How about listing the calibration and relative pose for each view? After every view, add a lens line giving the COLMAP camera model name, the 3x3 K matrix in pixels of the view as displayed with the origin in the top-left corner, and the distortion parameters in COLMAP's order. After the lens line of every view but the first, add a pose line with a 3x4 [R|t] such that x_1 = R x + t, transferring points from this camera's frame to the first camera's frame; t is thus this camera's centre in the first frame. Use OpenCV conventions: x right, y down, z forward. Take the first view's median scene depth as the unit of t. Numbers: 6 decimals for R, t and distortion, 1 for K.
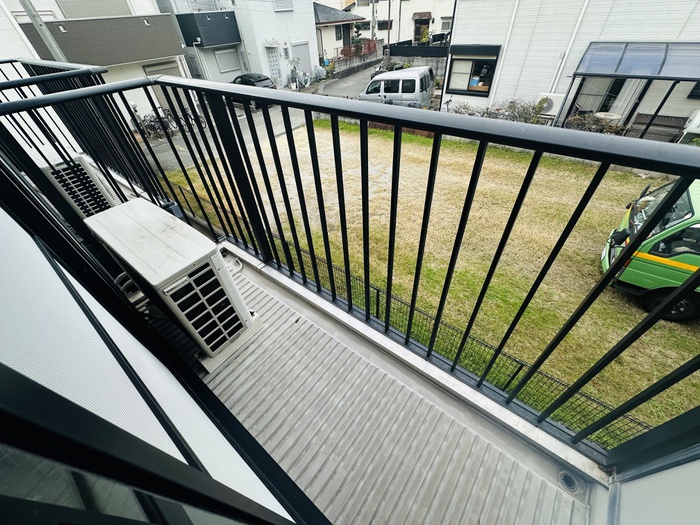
lens RADIAL K [[279.3, 0, 349.6], [0, 279.3, 263.6], [0, 0, 1]] dist [-0.000754, -0.000649]
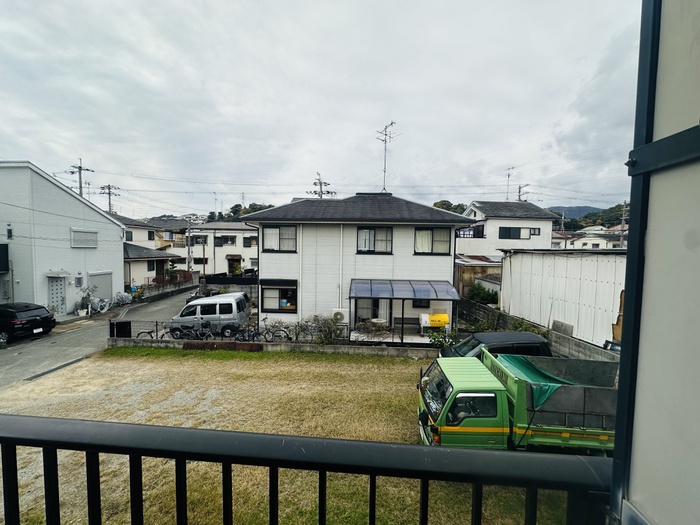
lens RADIAL K [[279.3, 0, 350.7], [0, 279.3, 262.0], [0, 0, 1]] dist [-0.000754, -0.000649]
pose [[0.831723, 0.039521, 0.553782, 0.005456], [0.329047, 0.768309, -0.549025, -0.015846], [-0.447174, 0.638857, 0.626016, -0.009932]]
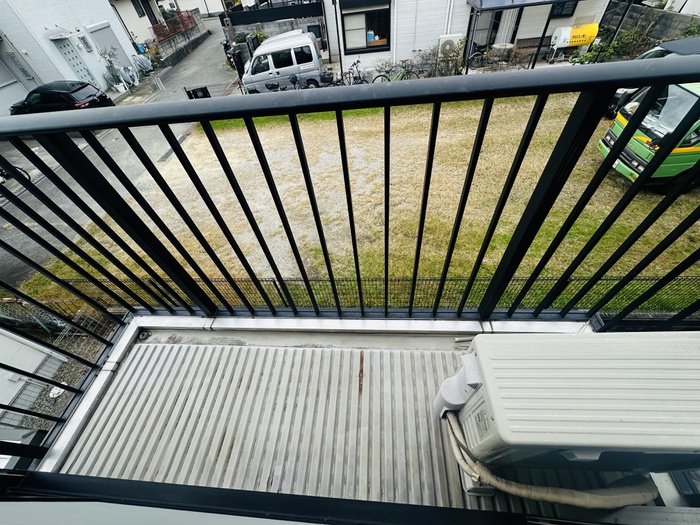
lens RADIAL K [[279.3, 0, 352.5], [0, 279.3, 262.8], [0, 0, 1]] dist [-0.000754, -0.000649]
pose [[0.825001, -0.443617, 0.350109, -0.205942], [0.417614, 0.895959, 0.151184, -0.103016], [-0.380751, 0.021484, 0.924428, 0.128413]]
